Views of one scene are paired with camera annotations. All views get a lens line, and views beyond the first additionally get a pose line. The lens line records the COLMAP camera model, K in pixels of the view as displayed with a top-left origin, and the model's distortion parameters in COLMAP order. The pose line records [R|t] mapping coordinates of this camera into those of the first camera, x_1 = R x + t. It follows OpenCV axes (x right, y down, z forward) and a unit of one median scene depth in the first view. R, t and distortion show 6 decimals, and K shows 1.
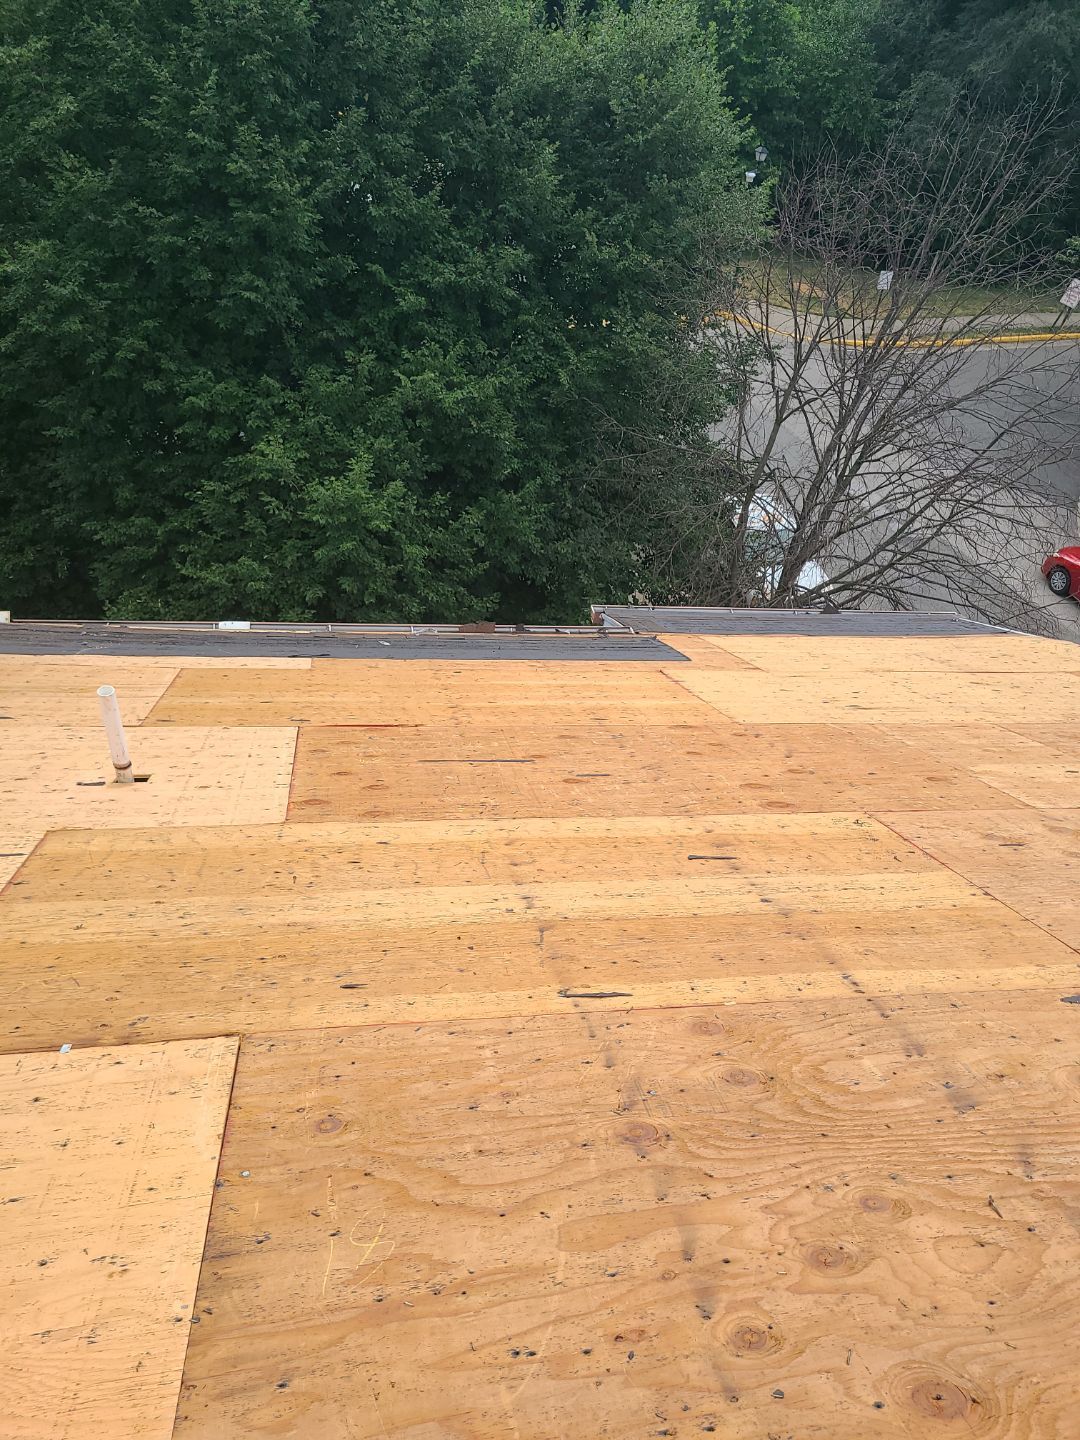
lens RADIAL K [[1090.8, 0, 595.6], [0, 1090.8, 745.2], [0, 0, 1]] dist [0.031769, -0.026588]
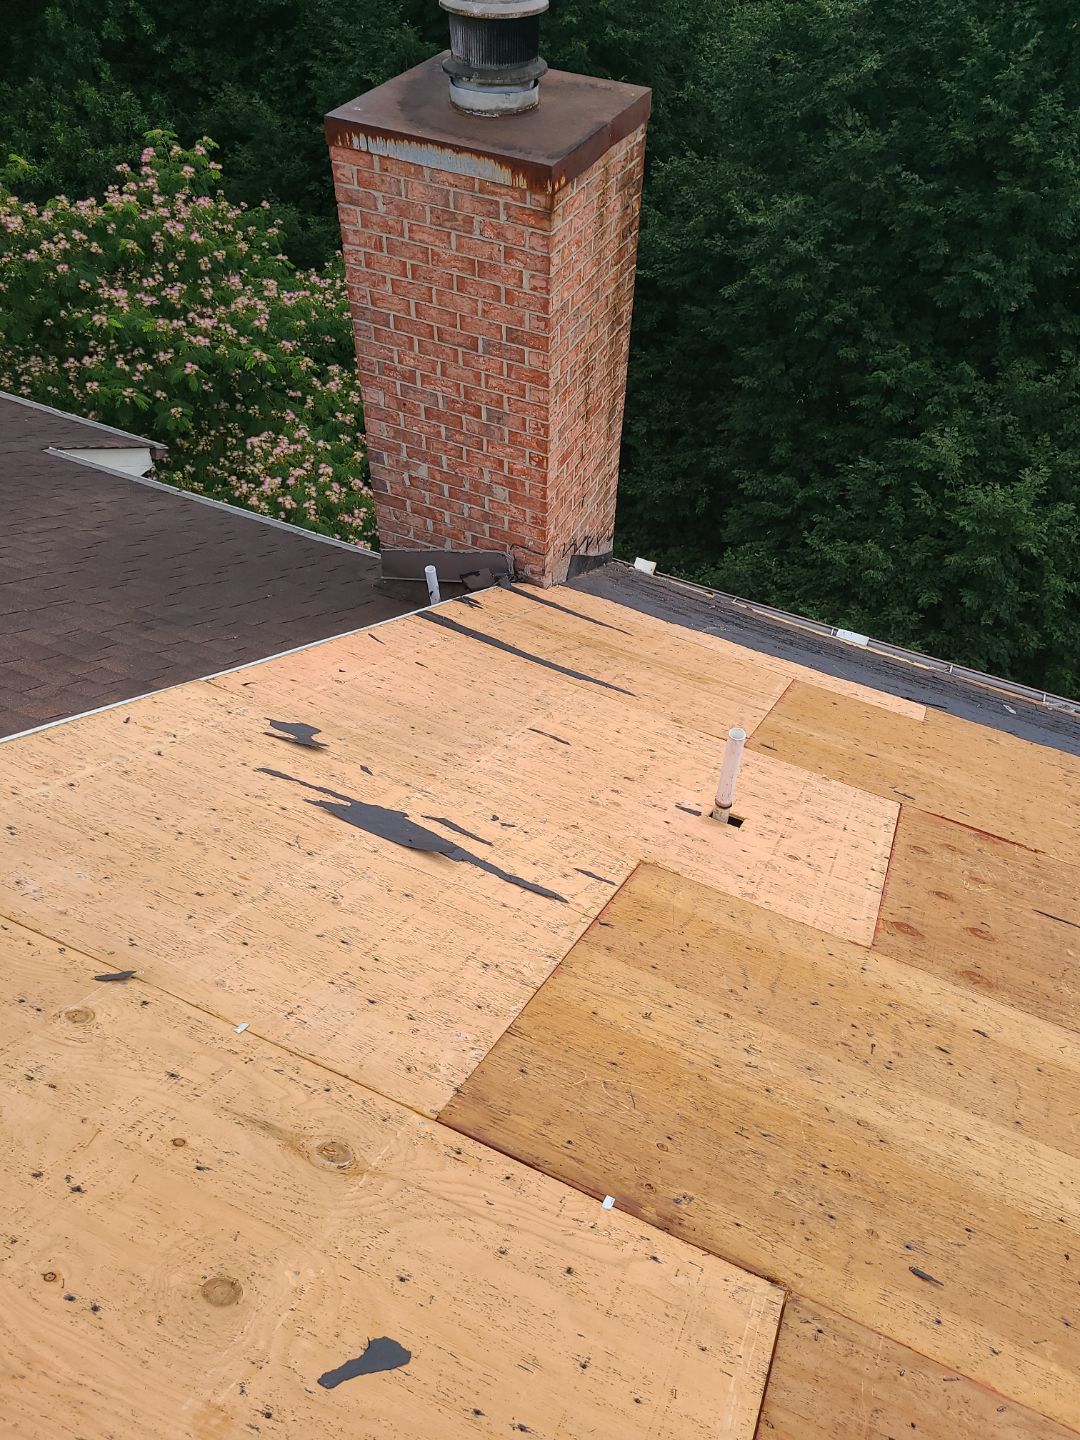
lens RADIAL K [[1108.5, 0, 557.9], [0, 1108.5, 732.9], [0, 0, 1]] dist [0.051111, -0.030437]
pose [[0.817083, 0.332637, -0.470879, -0.035401], [-0.324698, 0.940420, 0.100904, -0.027958], [0.476389, 0.070446, 0.876408, 0.024459]]
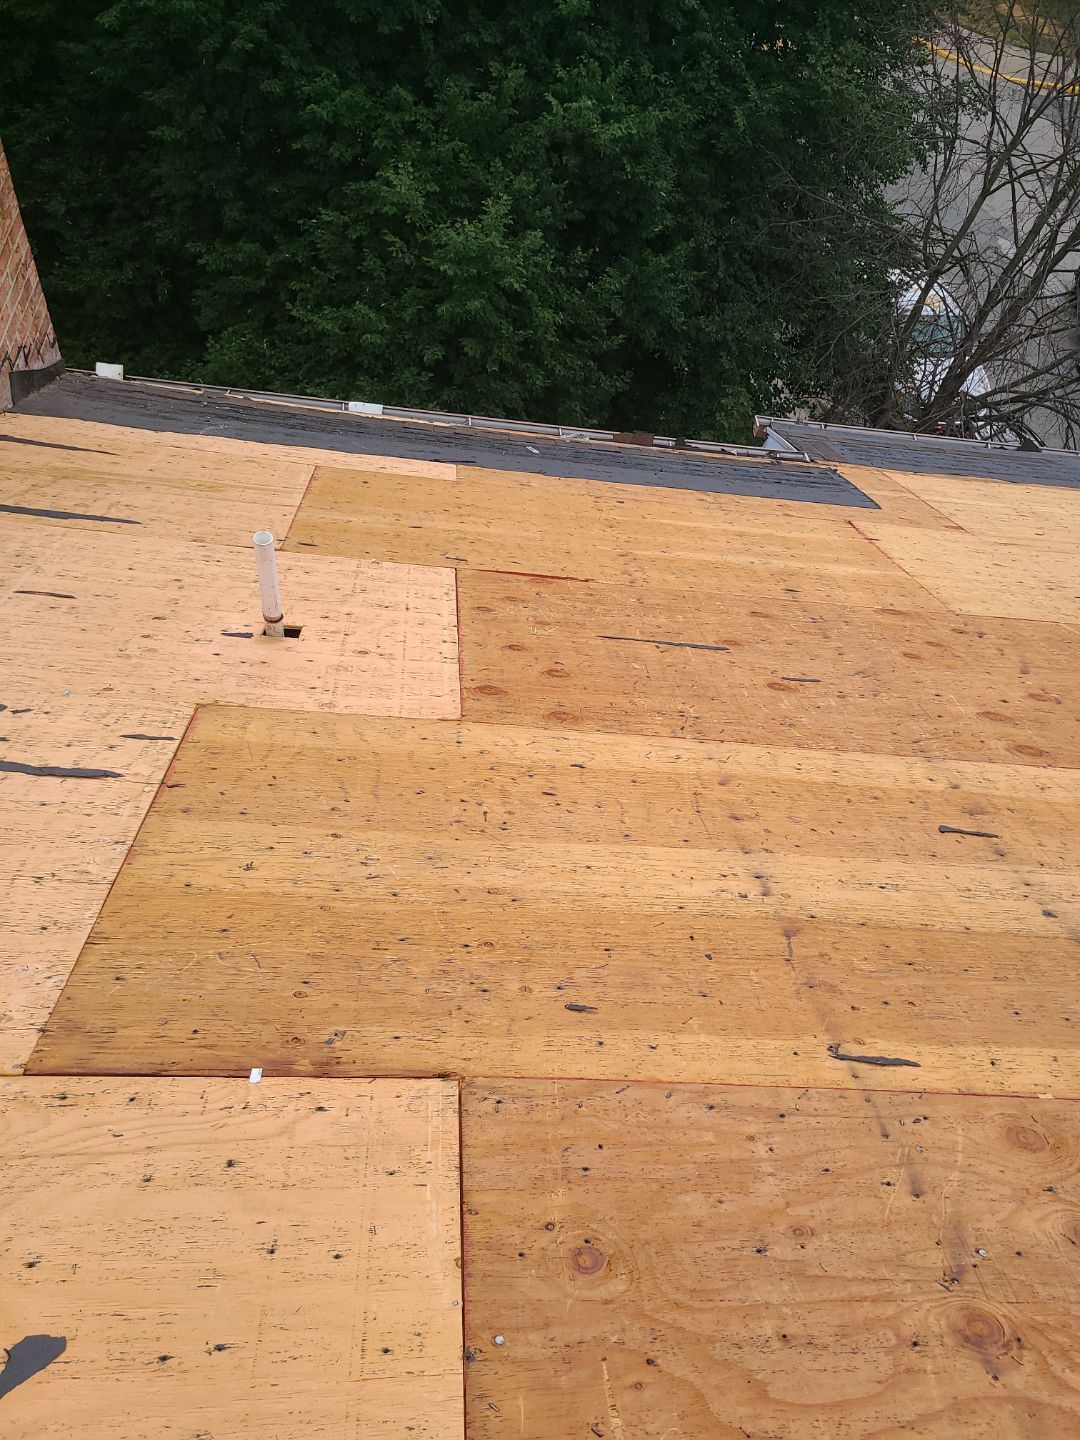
lens RADIAL K [[1121.6, 0, 594.6], [0, 1121.6, 732.4], [0, 0, 1]] dist [0.059476, -0.028068]
pose [[0.990918, 0.119771, -0.061126, -0.034906], [-0.106377, 0.976298, 0.188487, -0.027330], [0.082253, -0.180272, 0.980172, 0.039028]]
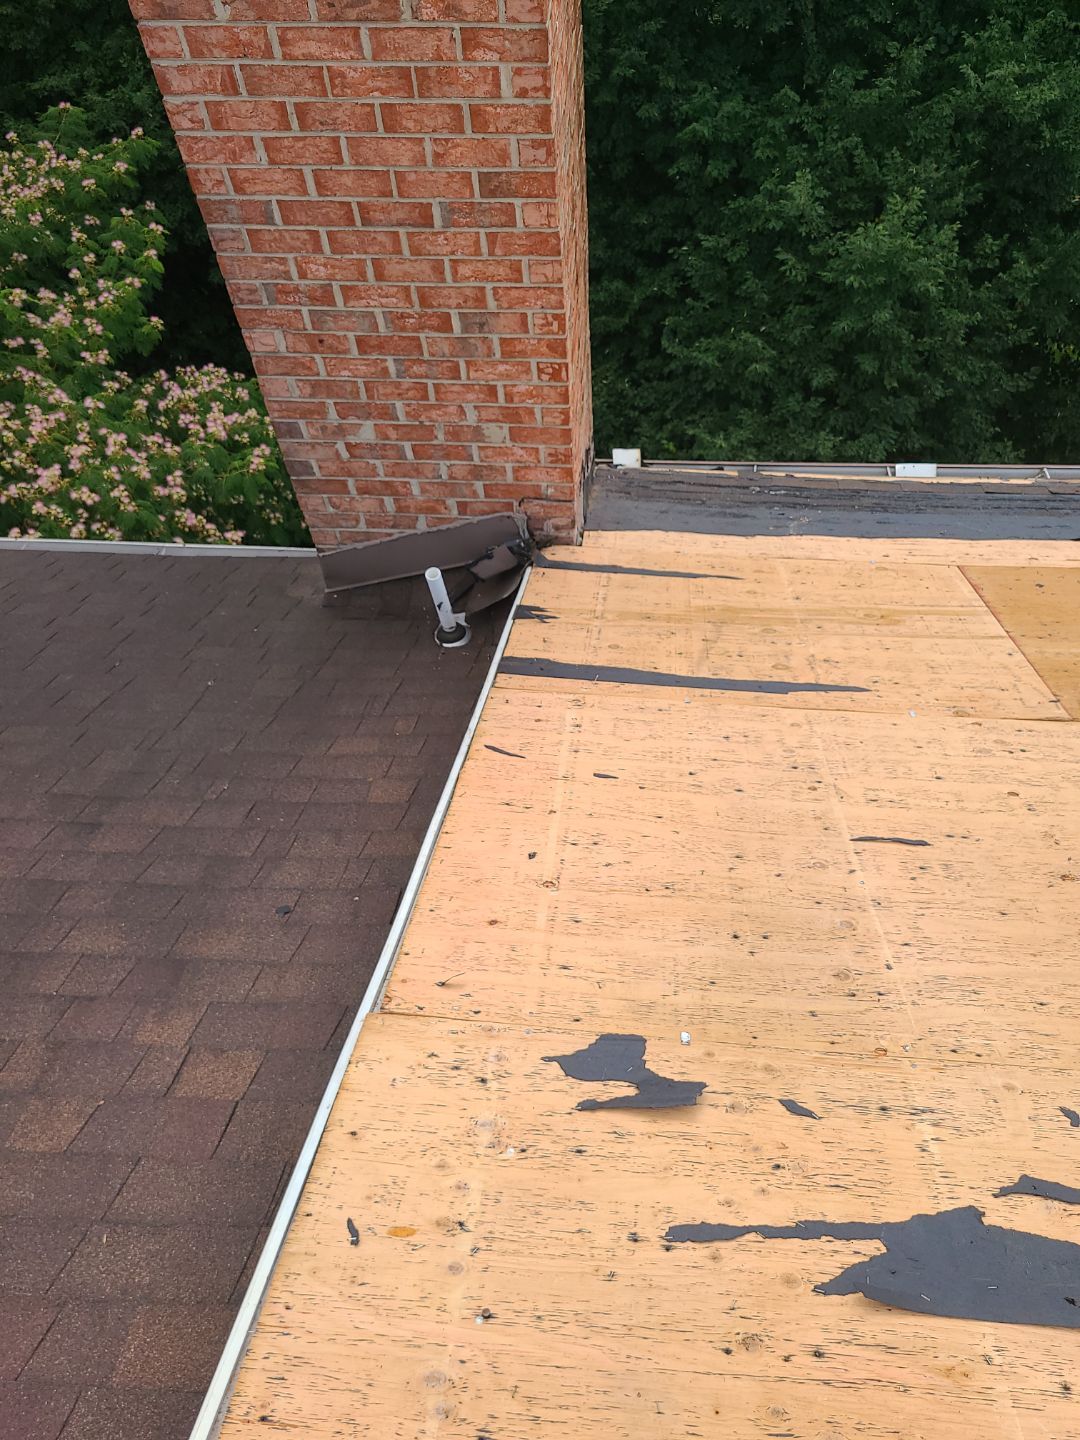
lens RADIAL K [[1109.4, 0, 575.7], [0, 1109.4, 728.3], [0, 0, 1]] dist [0.131761, -0.118881]
pose [[0.952100, 0.095517, -0.290487, -0.192757], [-0.036596, 0.978728, 0.201873, -0.051726], [0.303590, -0.181572, 0.935342, 0.111840]]
